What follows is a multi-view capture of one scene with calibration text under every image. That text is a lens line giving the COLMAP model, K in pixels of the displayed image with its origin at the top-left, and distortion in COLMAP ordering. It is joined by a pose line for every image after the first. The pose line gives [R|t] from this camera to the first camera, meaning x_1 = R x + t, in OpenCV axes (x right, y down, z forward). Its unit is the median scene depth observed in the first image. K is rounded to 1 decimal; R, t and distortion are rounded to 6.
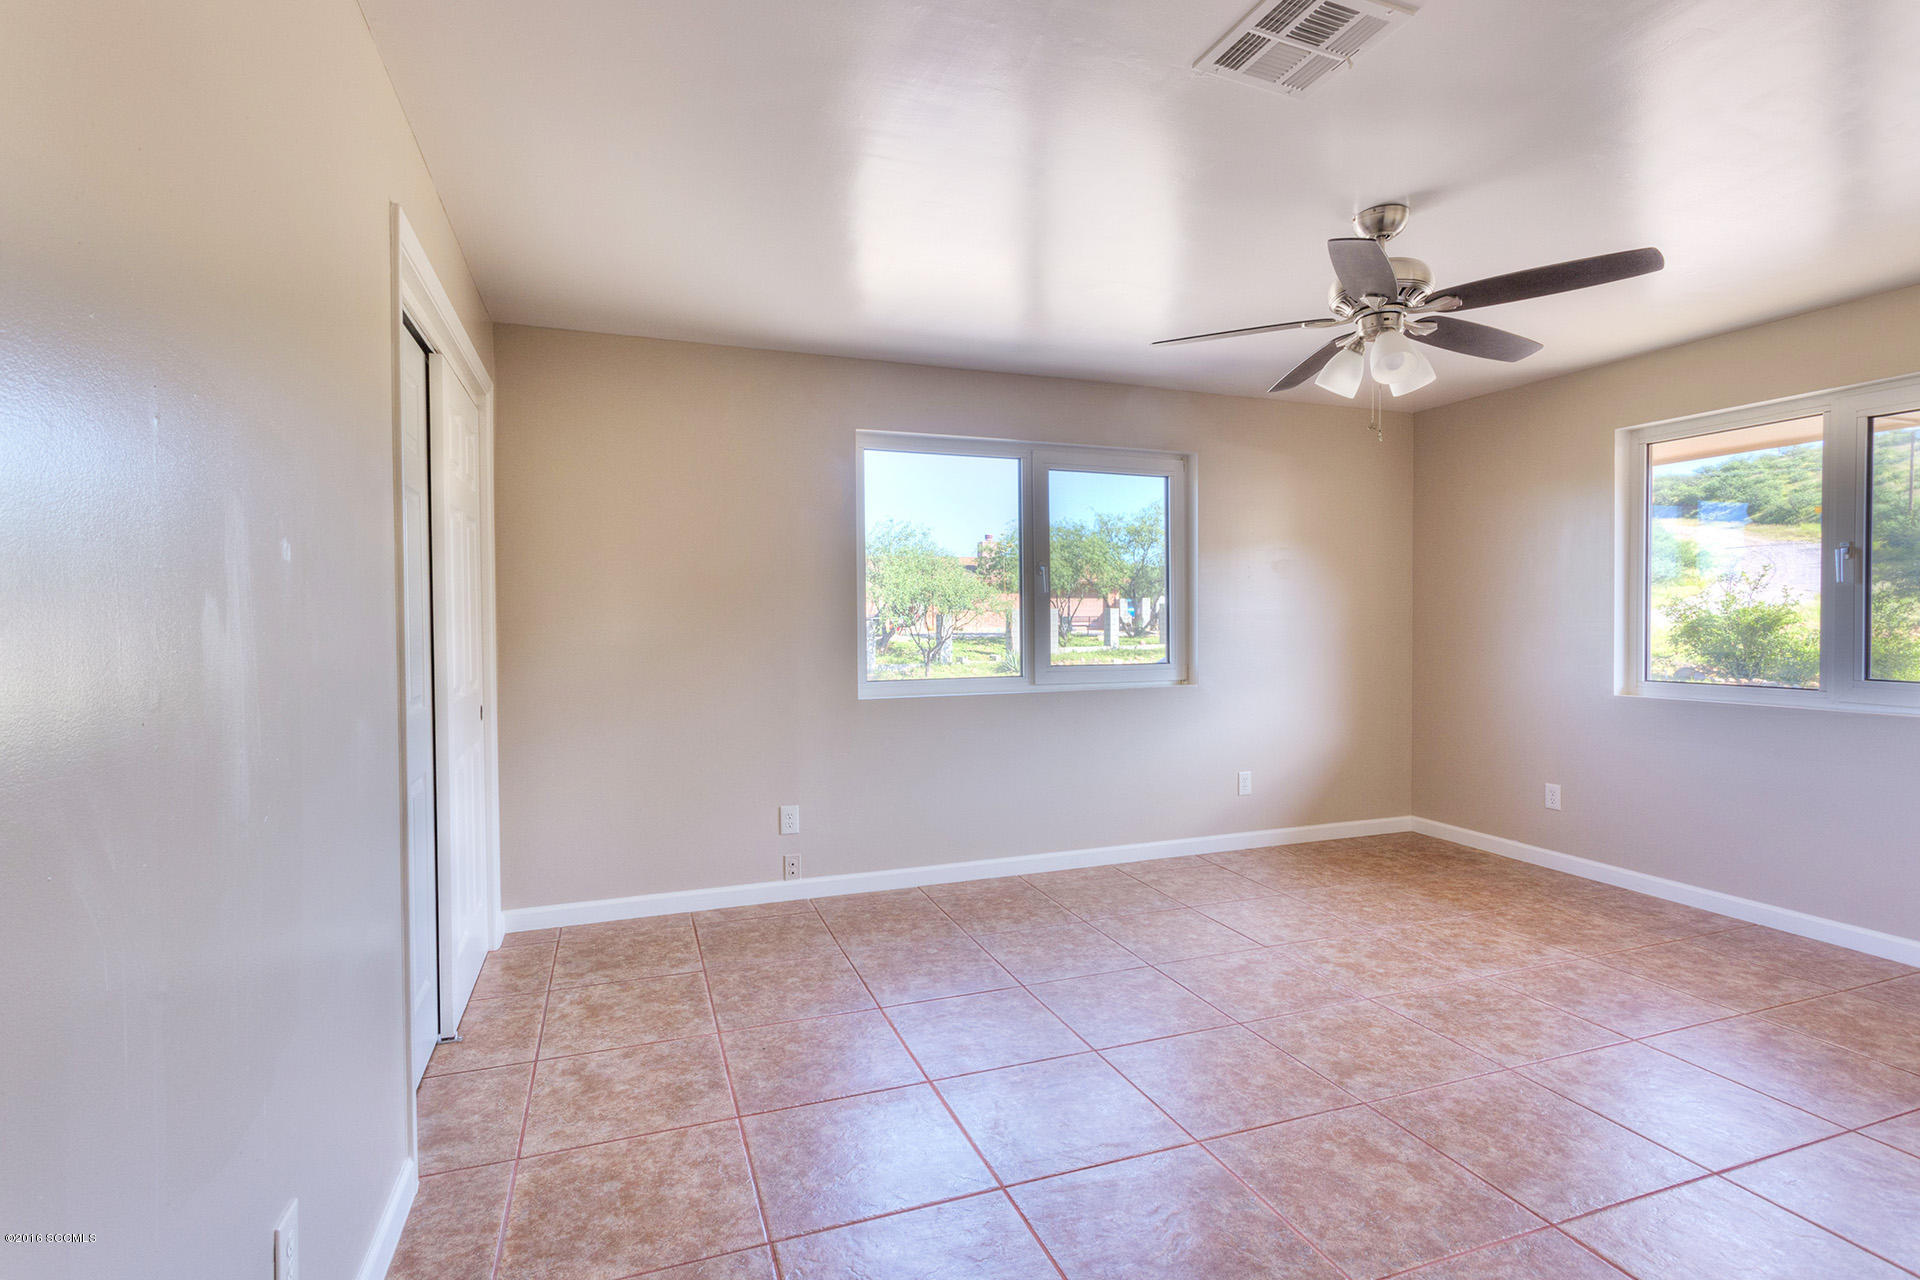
lens RADIAL K [[901.2, 0, 959.1], [0, 901.2, 634.7], [0, 0, 1]] dist [0.001681, 0.002425]
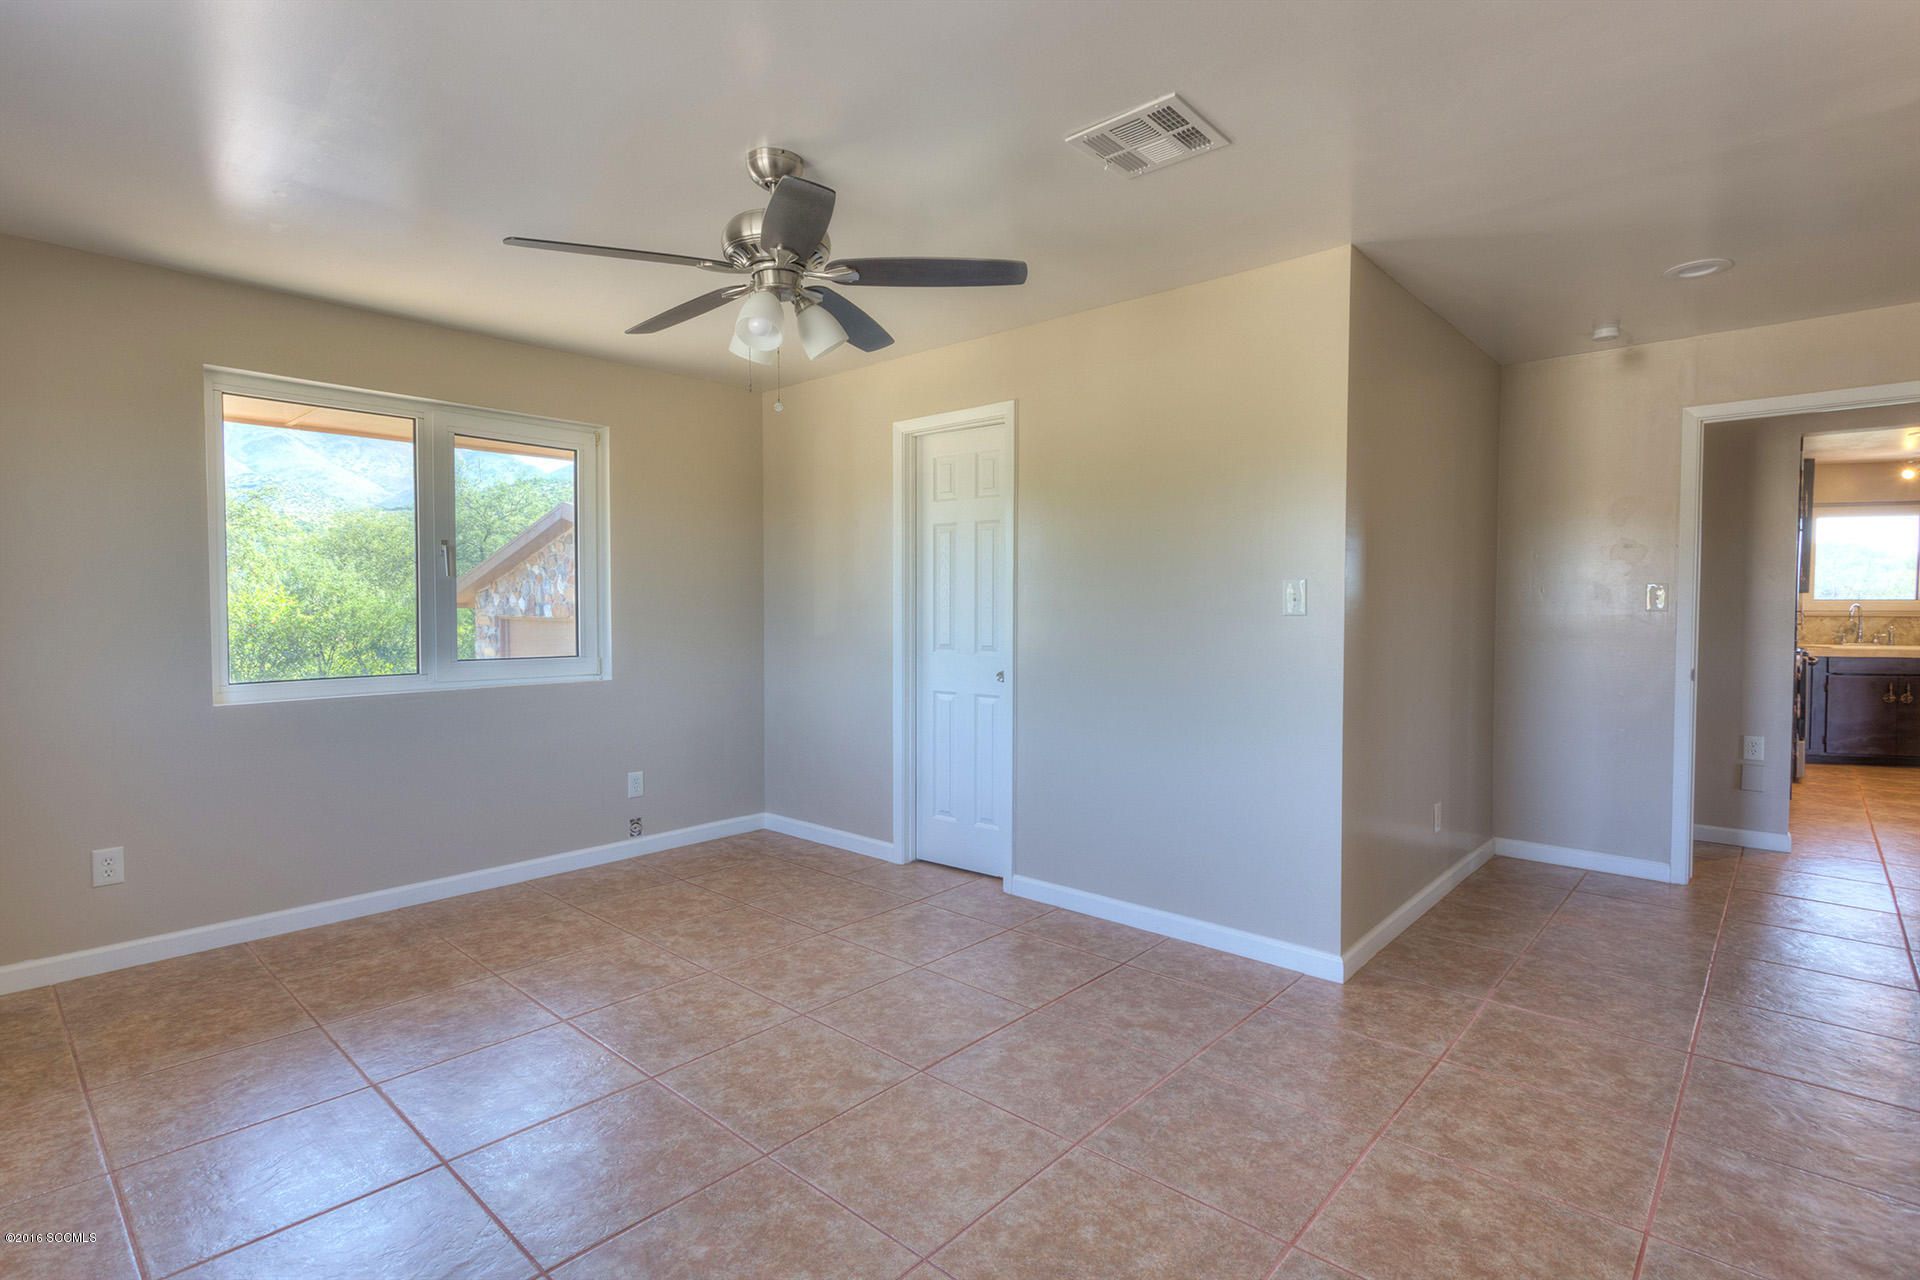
lens RADIAL K [[936.8, 0, 950.6], [0, 936.8, 636.9], [0, 0, 1]] dist [0.001714, 0.002599]
pose [[-0.455106, -0.026073, 0.890056, -0.369130], [0.019202, 0.999051, 0.039084, -0.015222], [-0.890230, 0.034878, -0.454173, 1.038036]]
